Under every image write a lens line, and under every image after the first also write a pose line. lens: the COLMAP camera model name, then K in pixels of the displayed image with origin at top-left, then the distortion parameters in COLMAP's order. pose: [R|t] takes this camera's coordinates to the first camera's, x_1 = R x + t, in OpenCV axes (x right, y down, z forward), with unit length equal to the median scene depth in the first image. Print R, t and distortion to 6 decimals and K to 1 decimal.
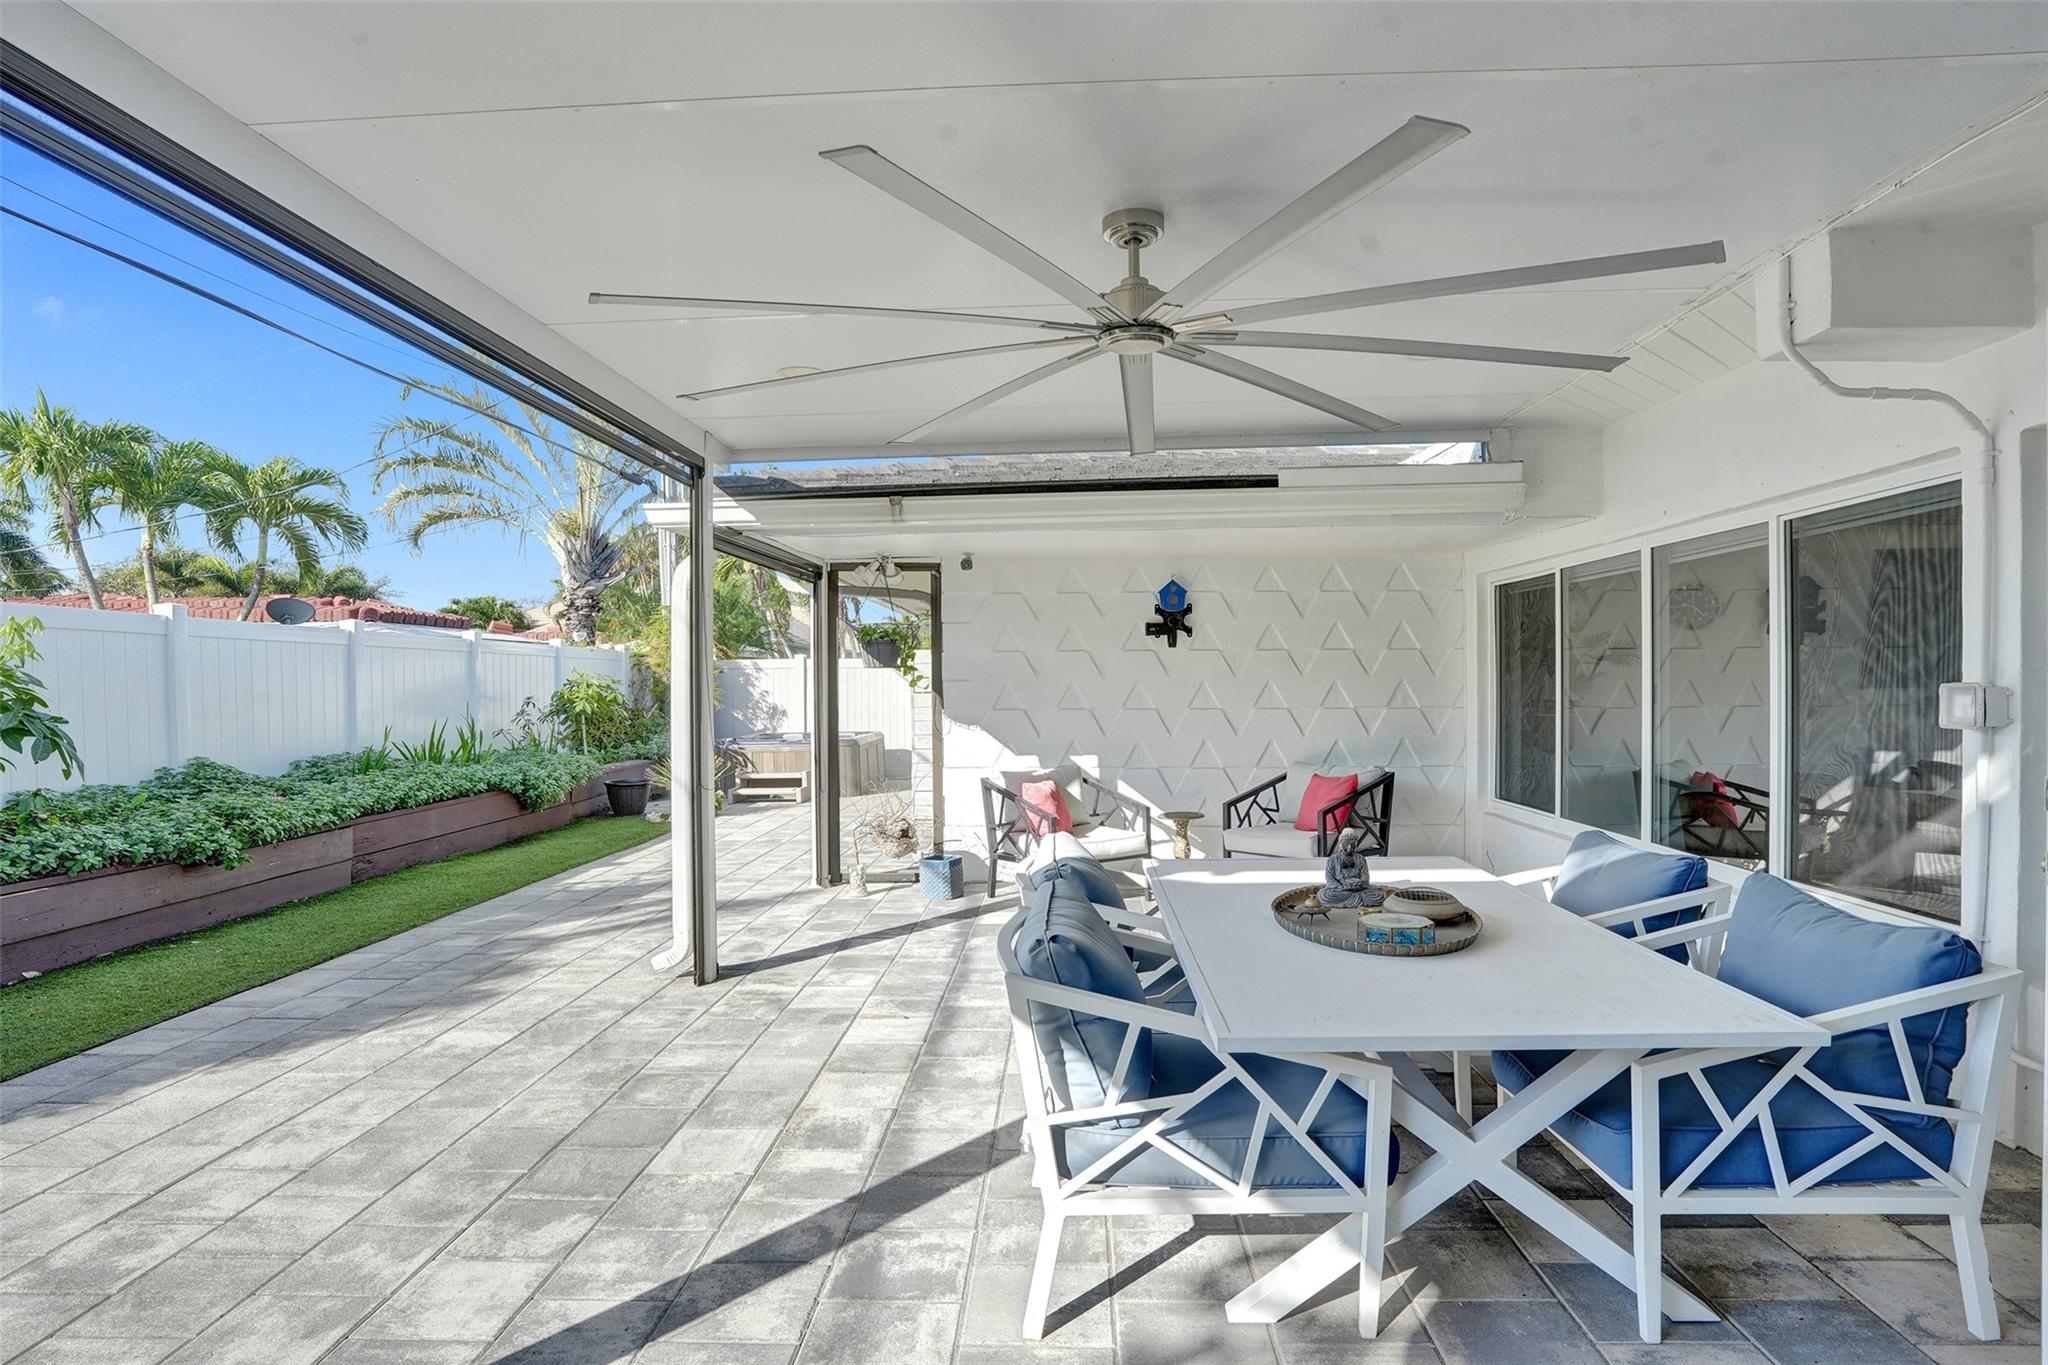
lens RADIAL K [[1125.8, 0, 1029.1], [0, 1125.8, 689.0], [0, 0, 1]] dist [-0.049743, 0.001319]
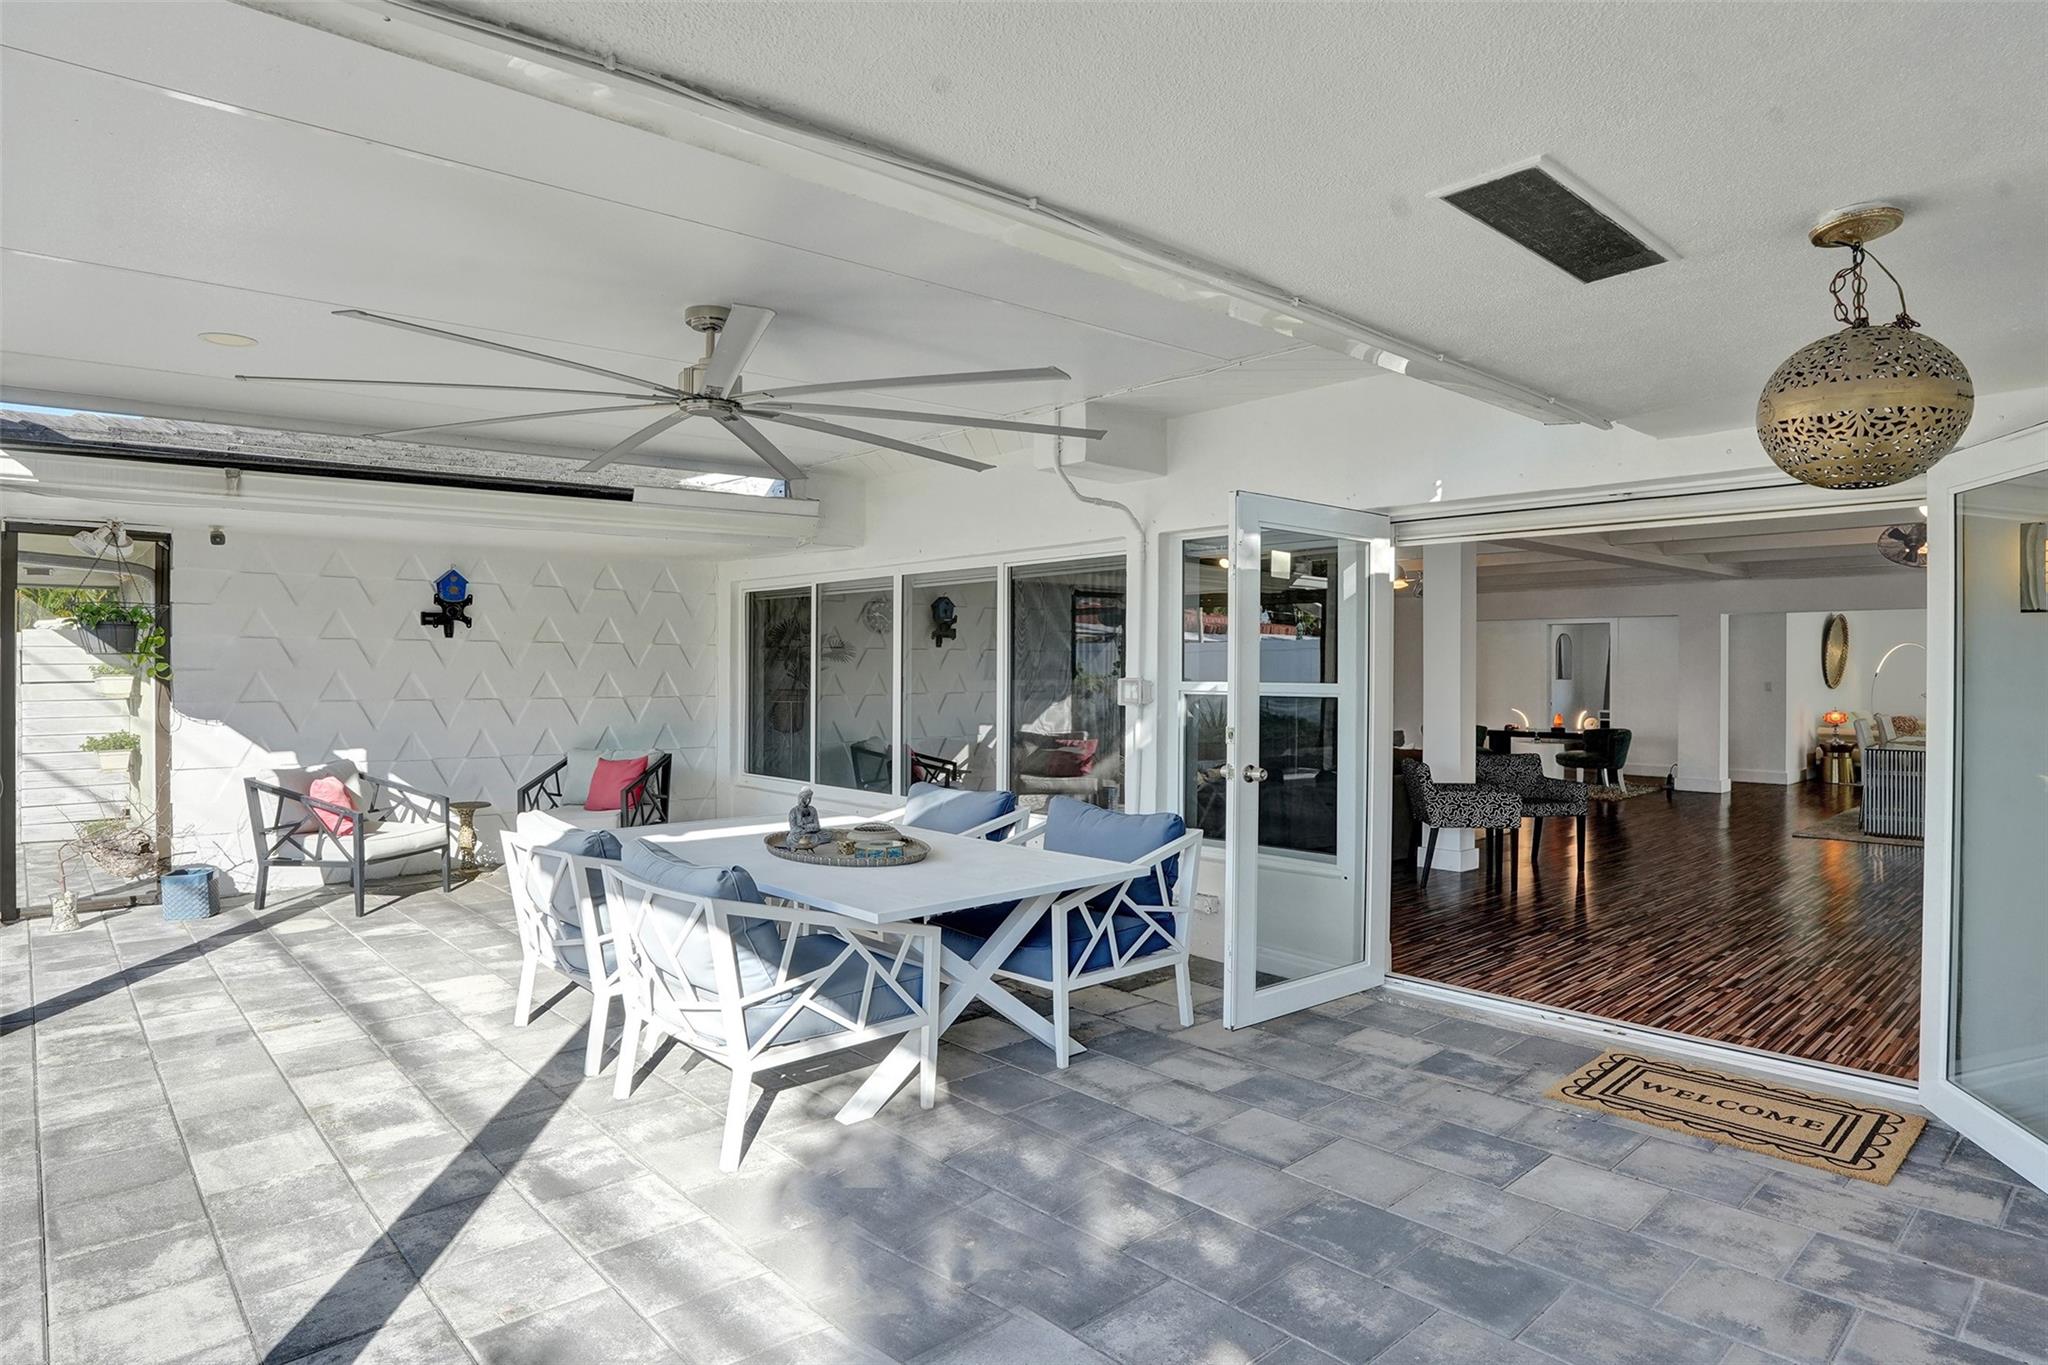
lens RADIAL K [[1123.4, 0, 1022.5], [0, 1123.4, 671.6], [0, 0, 1]] dist [-0.066702, 0.025786]
pose [[0.722420, 0.006045, 0.691428, -0.415371], [-0.001939, 0.999976, -0.006718, -0.003021], [-0.691452, 0.003513, 0.722414, -0.126074]]
